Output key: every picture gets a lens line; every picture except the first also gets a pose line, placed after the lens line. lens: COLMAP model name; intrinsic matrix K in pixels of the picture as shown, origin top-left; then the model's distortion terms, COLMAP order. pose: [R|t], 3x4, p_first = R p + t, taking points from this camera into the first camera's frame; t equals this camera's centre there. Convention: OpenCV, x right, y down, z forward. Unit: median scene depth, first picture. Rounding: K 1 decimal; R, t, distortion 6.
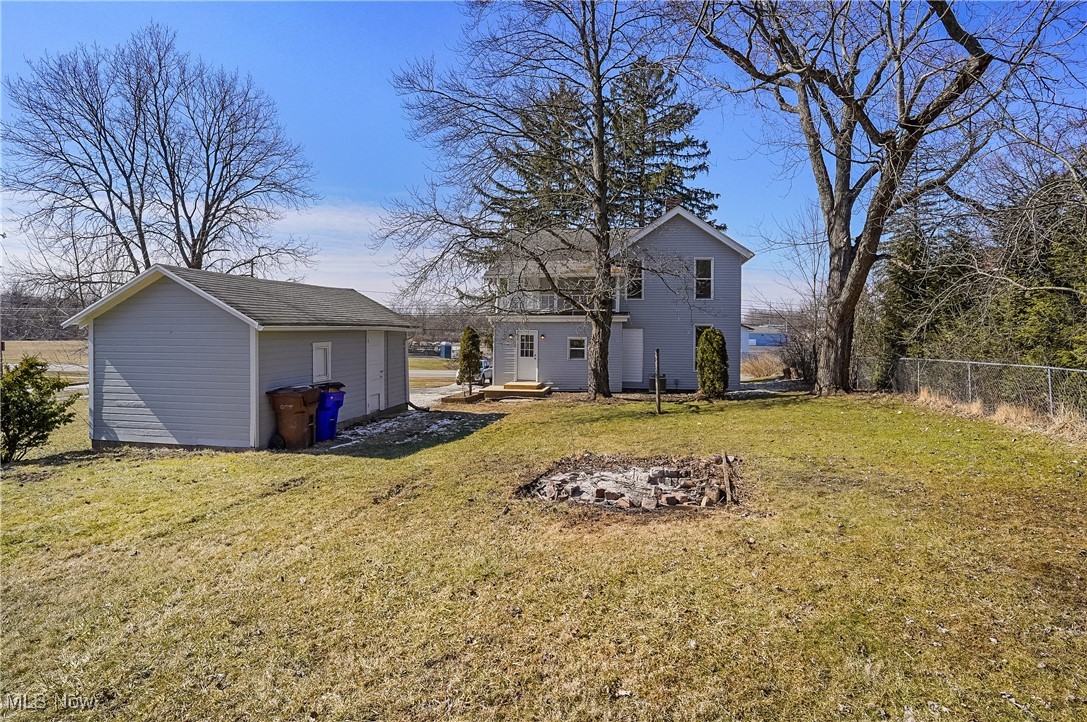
lens RADIAL K [[572.6, 0, 539.1], [0, 572.6, 358.0], [0, 0, 1]] dist [-0.061303, 0.025931]
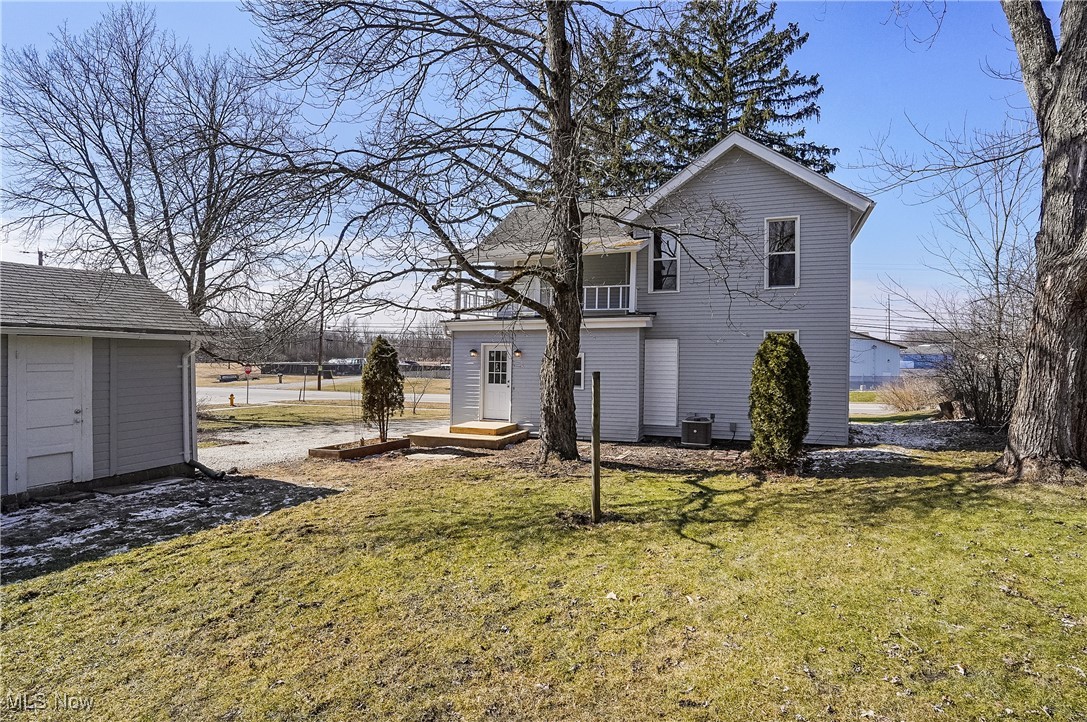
lens RADIAL K [[572.6, 0, 535.1], [0, 572.6, 377.4], [0, 0, 1]] dist [-0.061303, 0.025931]
pose [[0.973023, 0.004114, -0.230671, 0.176469], [-0.005423, 0.999973, -0.005044, -0.005975], [0.230644, 0.006159, 0.973019, 0.376874]]
